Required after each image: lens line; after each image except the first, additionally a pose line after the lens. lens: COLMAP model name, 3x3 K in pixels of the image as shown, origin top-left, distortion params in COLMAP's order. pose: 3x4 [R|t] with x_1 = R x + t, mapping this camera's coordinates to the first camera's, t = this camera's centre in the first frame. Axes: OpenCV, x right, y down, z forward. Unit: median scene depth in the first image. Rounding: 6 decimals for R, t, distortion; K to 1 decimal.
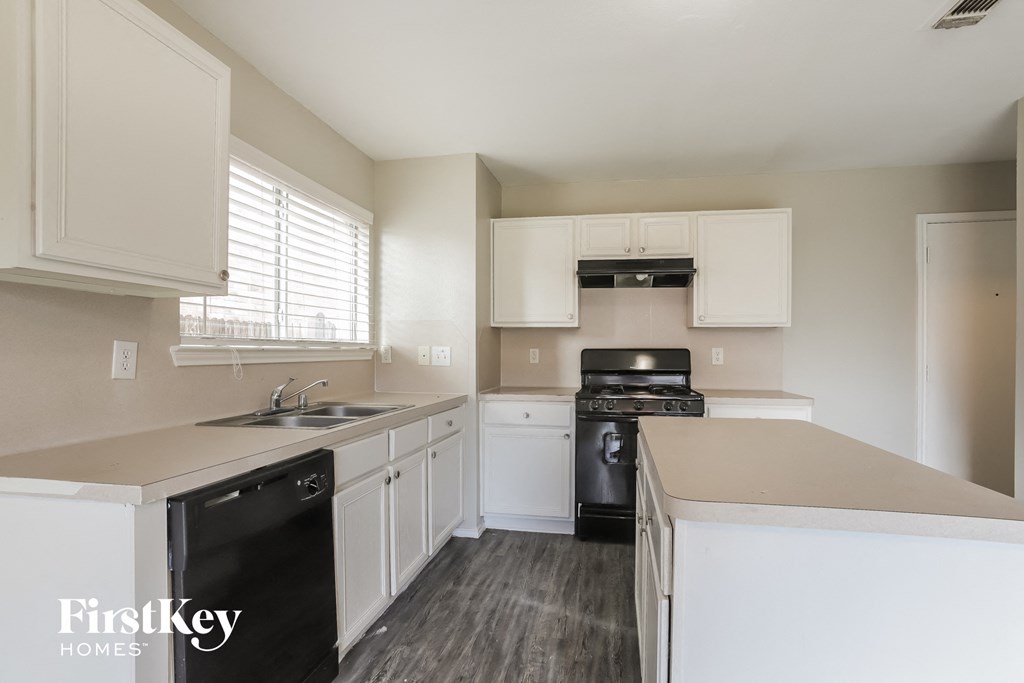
lens RADIAL K [[523.5, 0, 511.2], [0, 523.5, 347.4], [0, 0, 1]] dist [-0.036526, 0.001566]
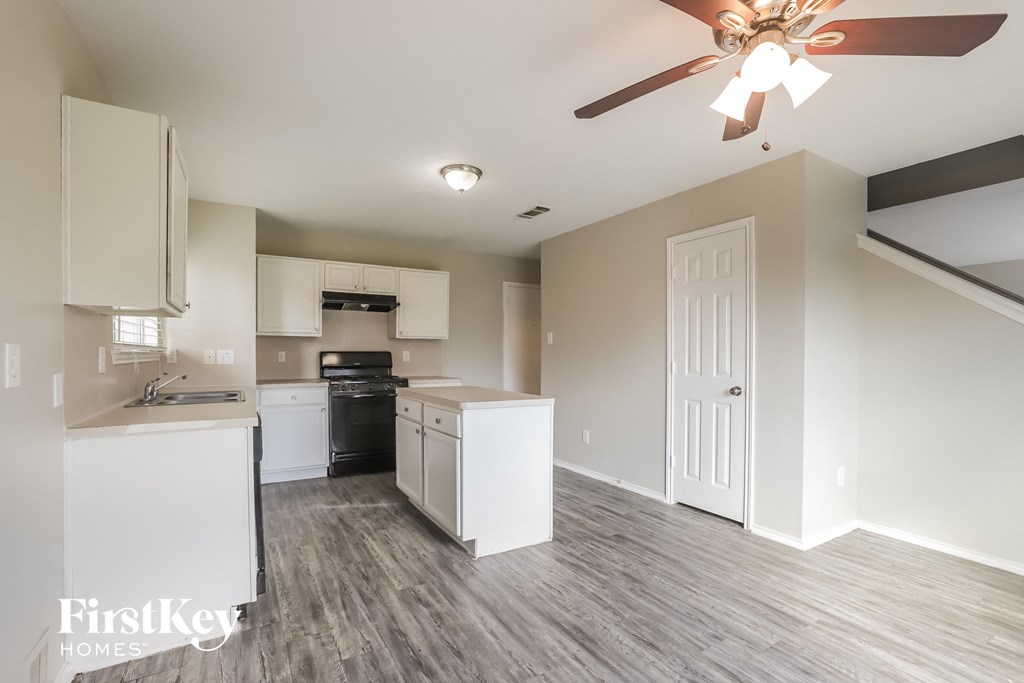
lens RADIAL K [[488.2, 0, 513.6], [0, 488.2, 348.5], [0, 0, 1]] dist [-0.041635, 0.010379]
pose [[0.735406, 0.004151, 0.677613, -0.414136], [-0.001632, 0.999989, -0.004355, -0.001283], [-0.677624, 0.002097, 0.735405, -0.370915]]
